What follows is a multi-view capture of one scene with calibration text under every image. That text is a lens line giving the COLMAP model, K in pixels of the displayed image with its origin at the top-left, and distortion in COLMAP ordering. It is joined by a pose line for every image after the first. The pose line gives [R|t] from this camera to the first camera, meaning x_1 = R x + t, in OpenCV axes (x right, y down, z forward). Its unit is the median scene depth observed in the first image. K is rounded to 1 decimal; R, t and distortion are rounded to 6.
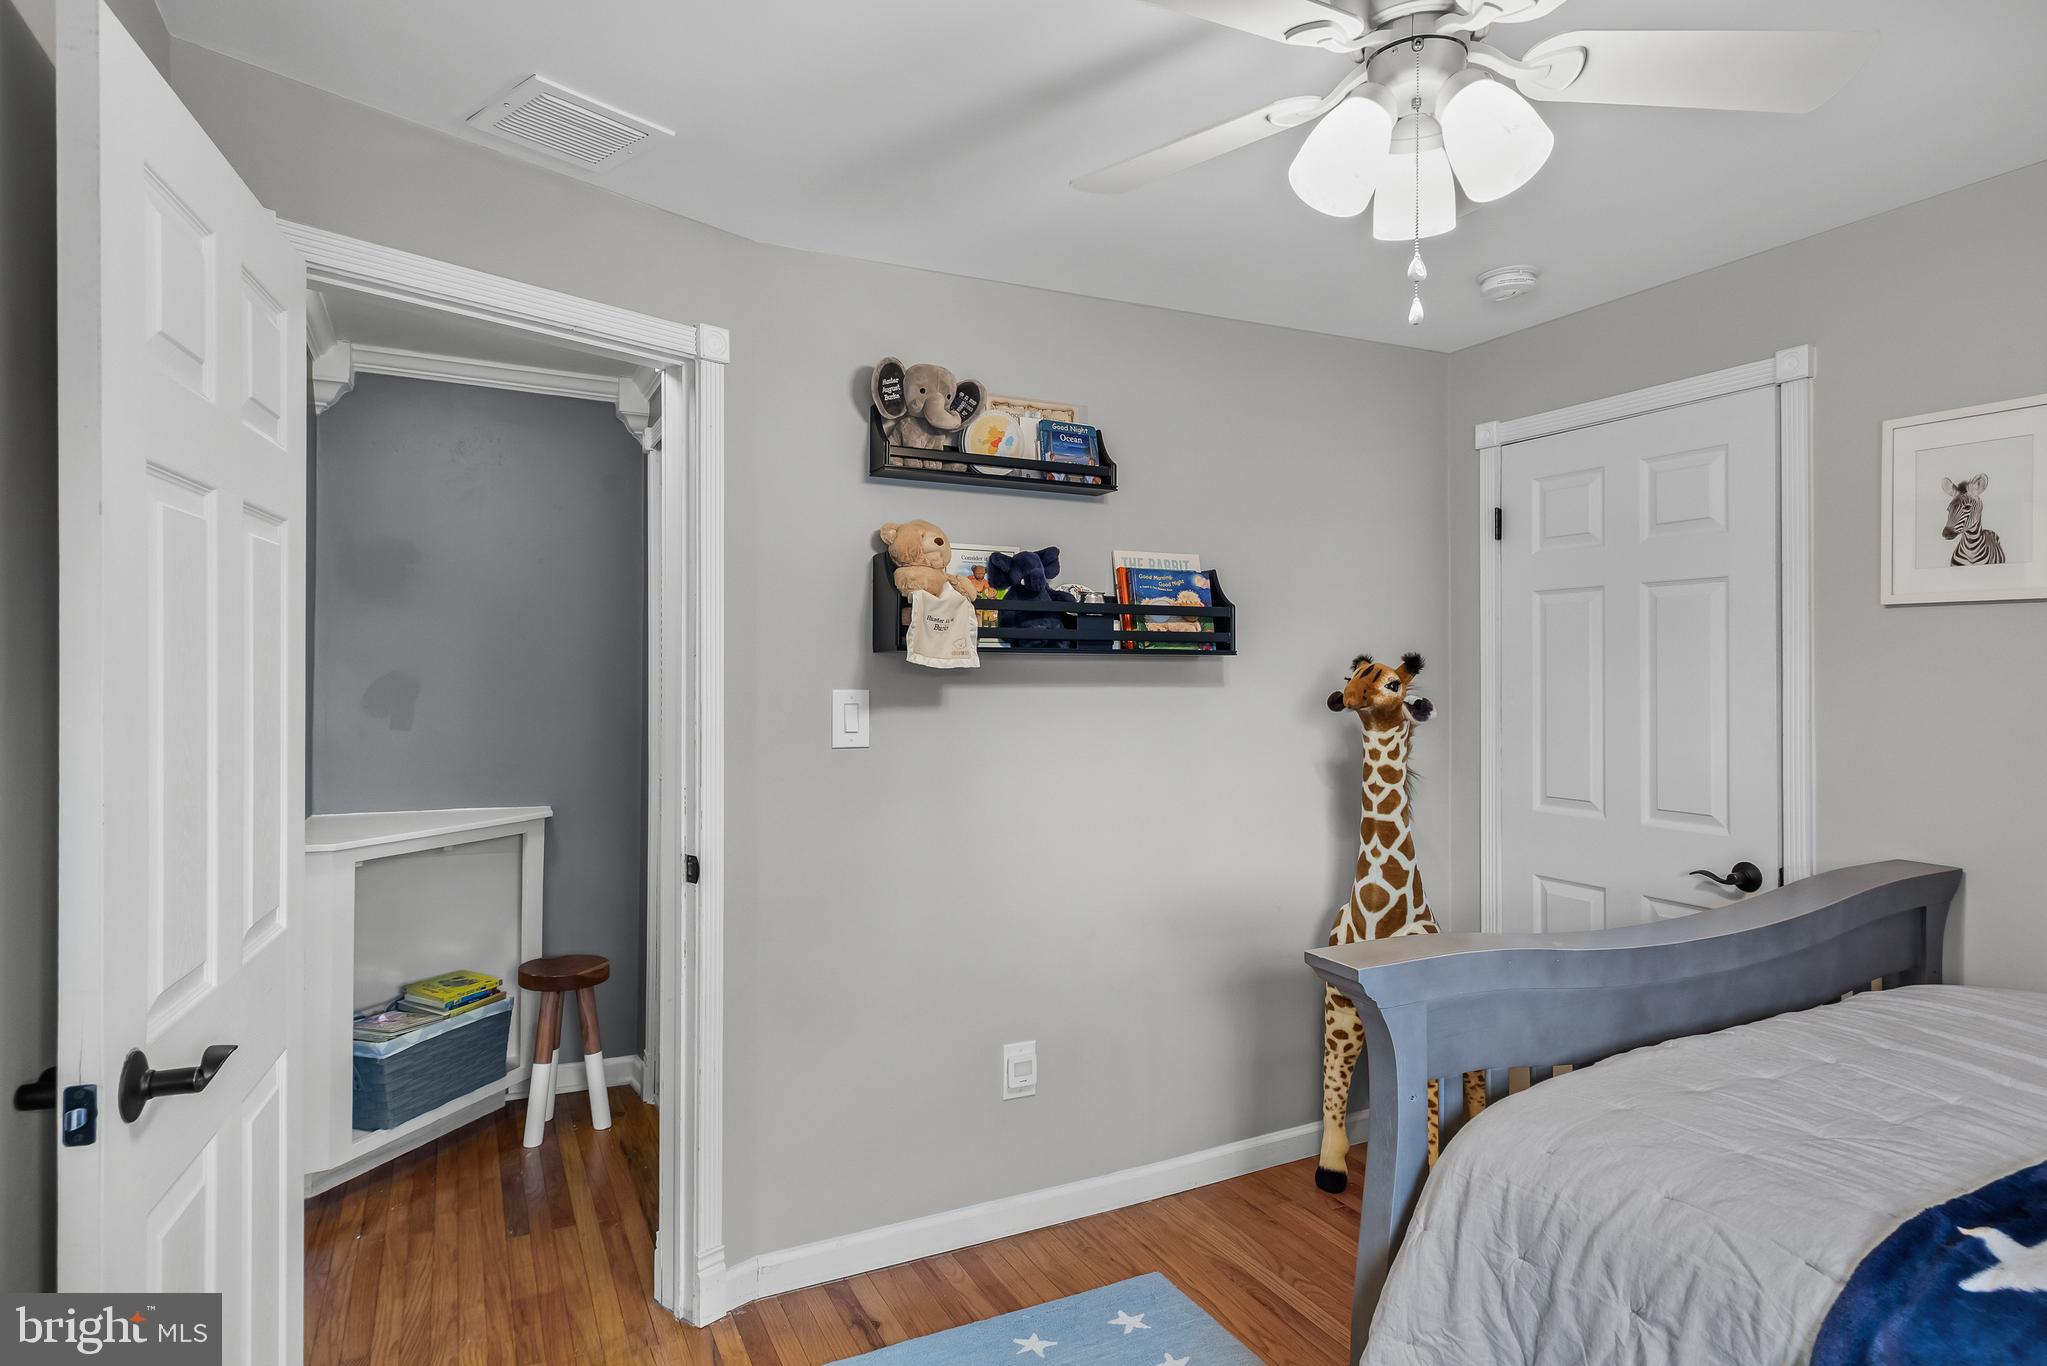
lens RADIAL K [[1138.5, 0, 1024.9], [0, 1138.5, 679.0], [0, 0, 1]] dist [0.008574, 0.000673]
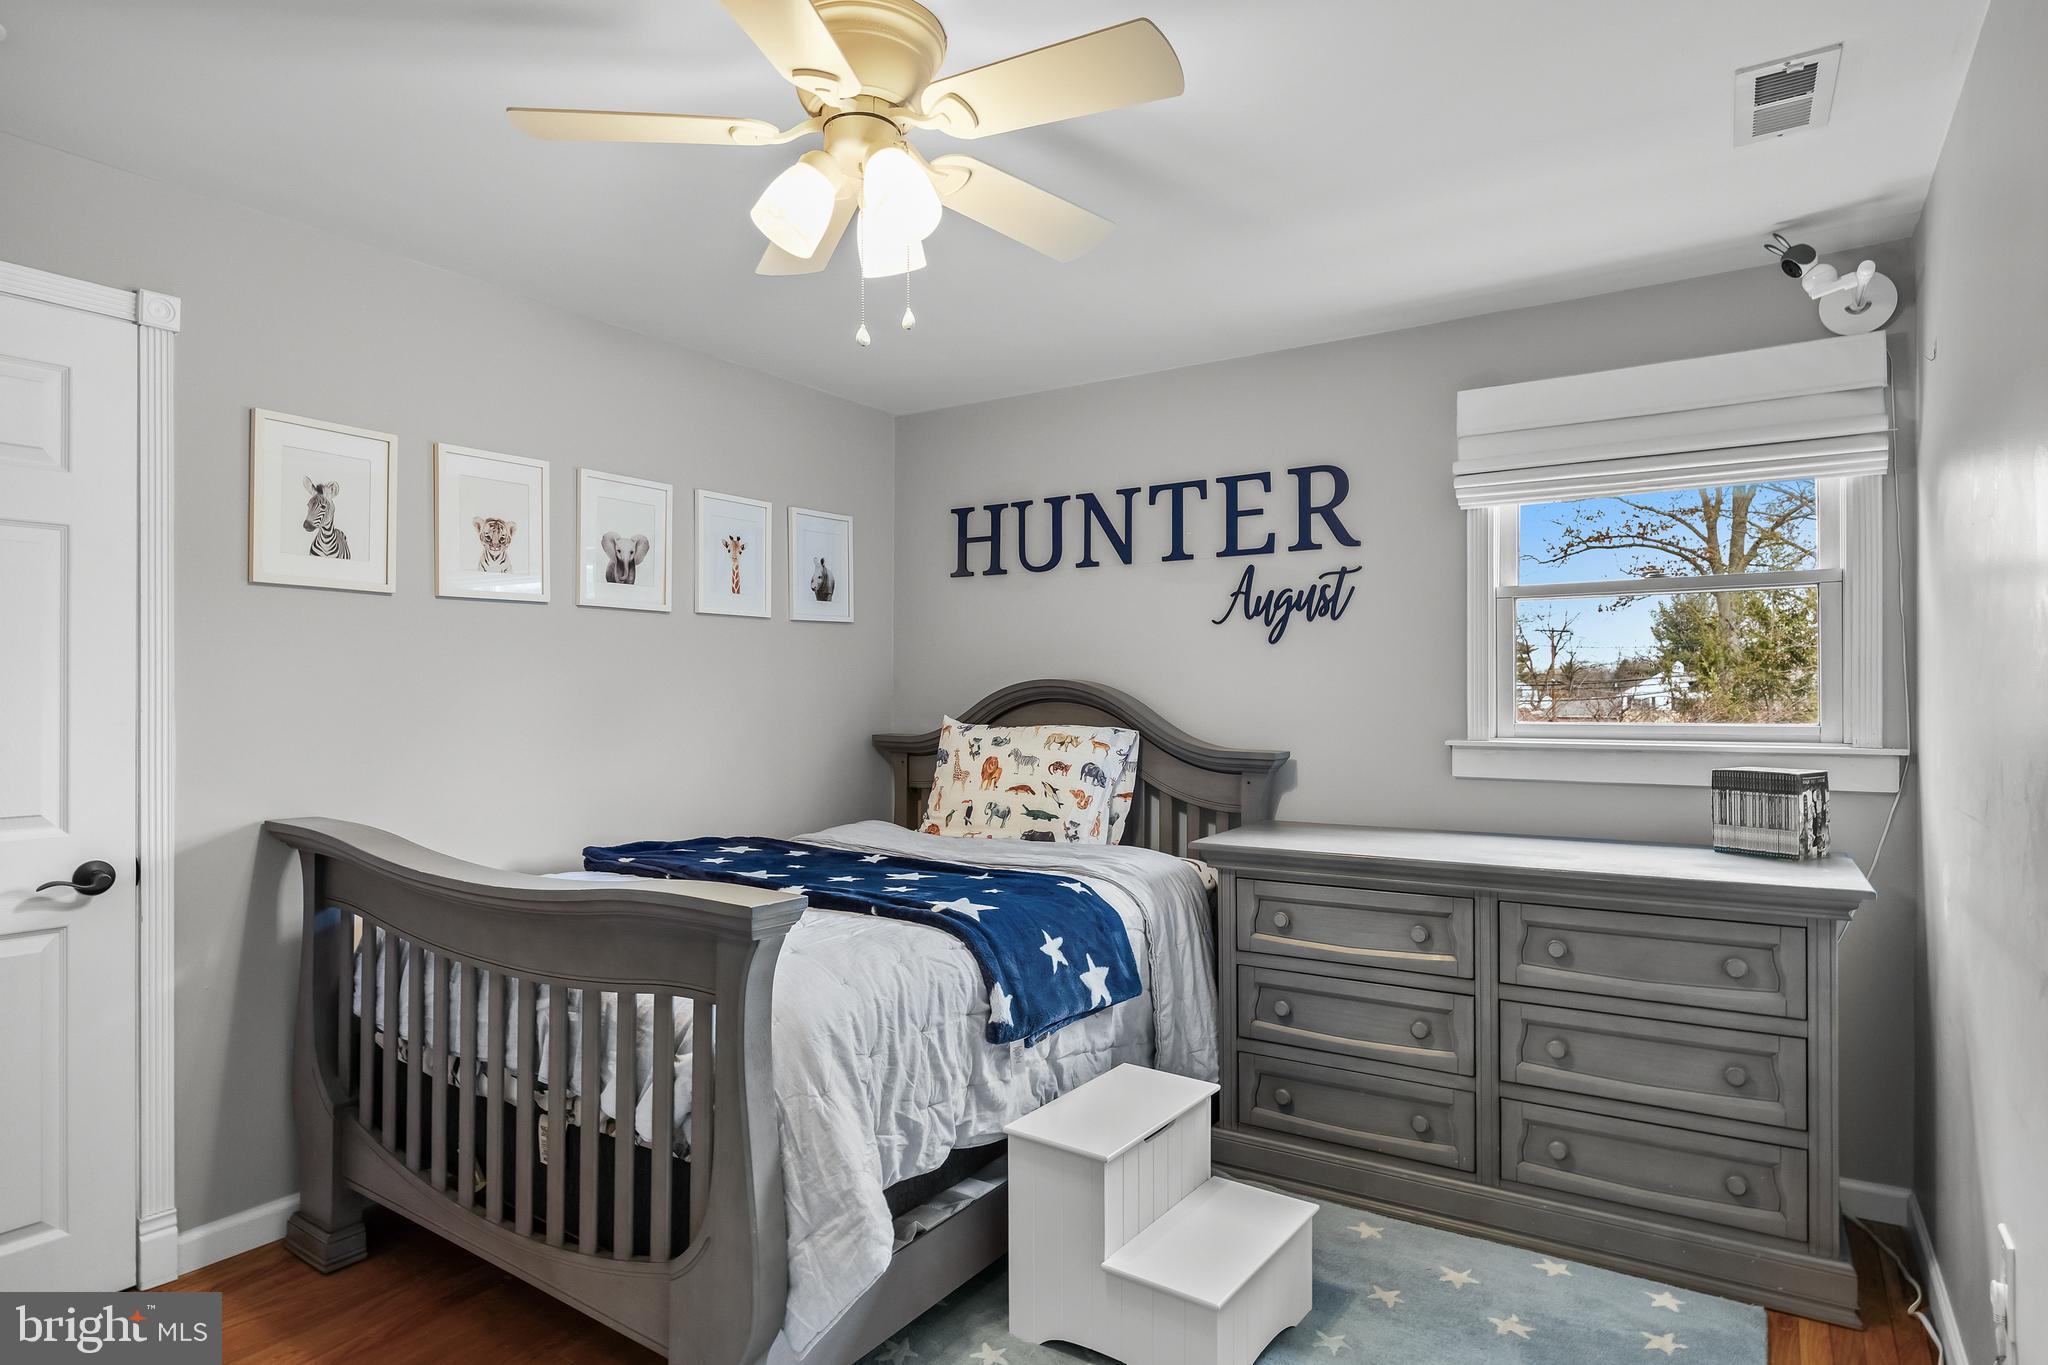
lens RADIAL K [[1139.1, 0, 1016.6], [0, 1139.1, 680.5], [0, 0, 1]] dist [0.008574, 0.000673]
pose [[-0.485356, 0.004698, 0.874304, -0.537107], [0.001201, 0.999988, -0.004706, 0.033650], [-0.874316, -0.001235, -0.485356, 0.938826]]
